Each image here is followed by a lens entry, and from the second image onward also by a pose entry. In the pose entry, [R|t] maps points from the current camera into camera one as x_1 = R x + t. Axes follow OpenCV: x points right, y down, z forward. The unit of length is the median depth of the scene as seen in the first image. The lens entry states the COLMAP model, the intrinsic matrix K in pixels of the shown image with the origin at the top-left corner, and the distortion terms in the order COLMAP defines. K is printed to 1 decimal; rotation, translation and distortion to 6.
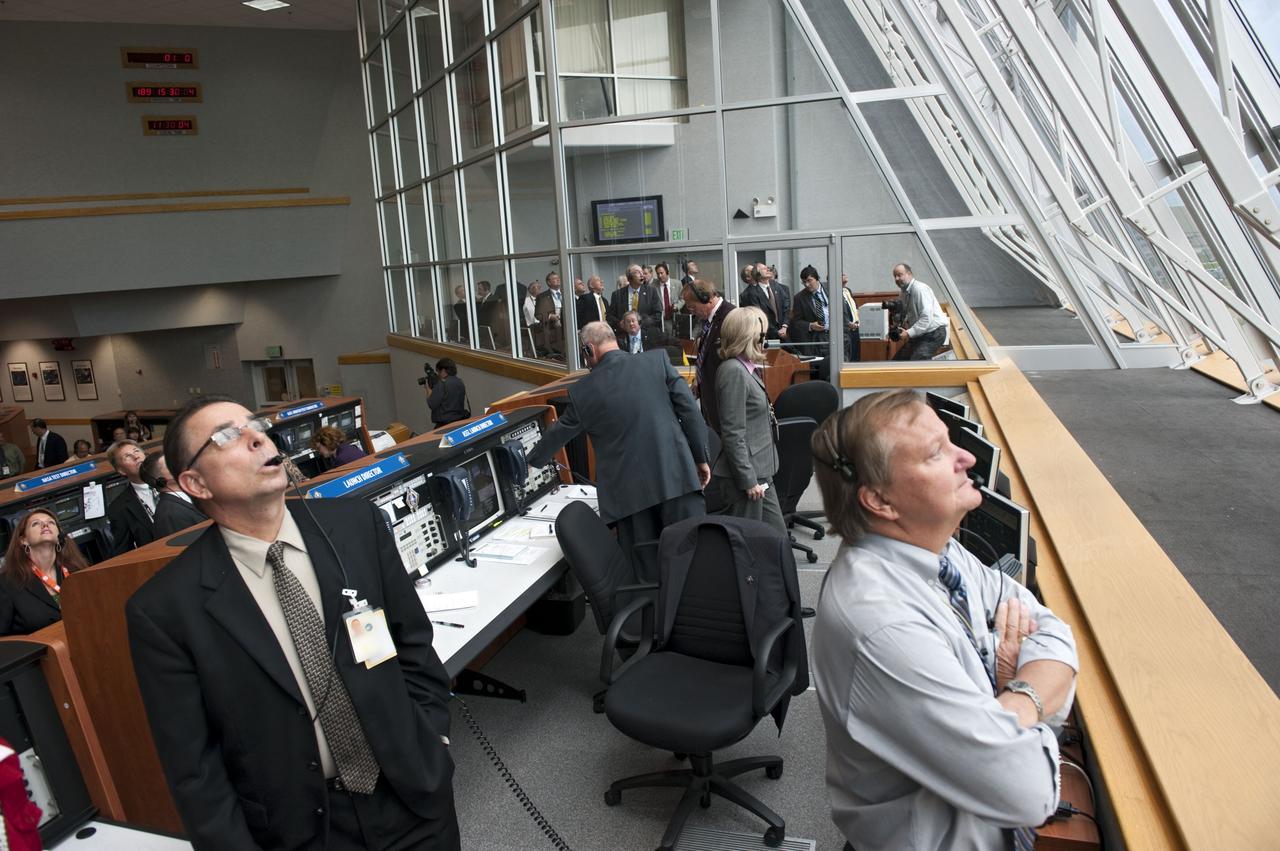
lens RADIAL K [[871.6, 0, 640.0], [0, 871.6, 425.5], [0, 0, 1]] dist [-0.055318, 0.000906]
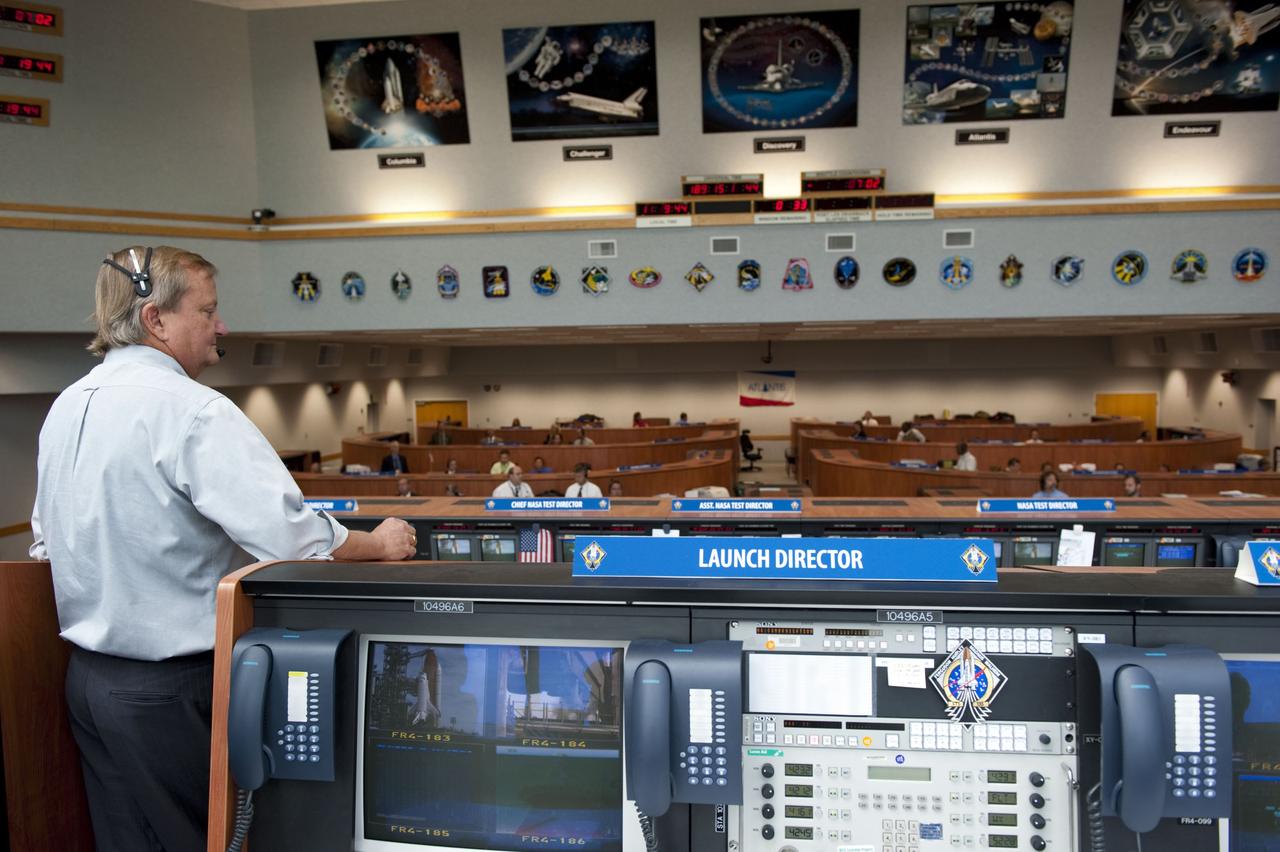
lens RADIAL K [[1033.0, 0, 624.1], [0, 1033.0, 433.6], [0, 0, 1]] dist [-0.020586, -0.005119]
pose [[0.176110, 0.128899, -0.975895, 0.019718], [-0.185381, 0.977994, 0.095722, -0.004811], [0.966757, 0.164054, 0.196129, 0.177935]]
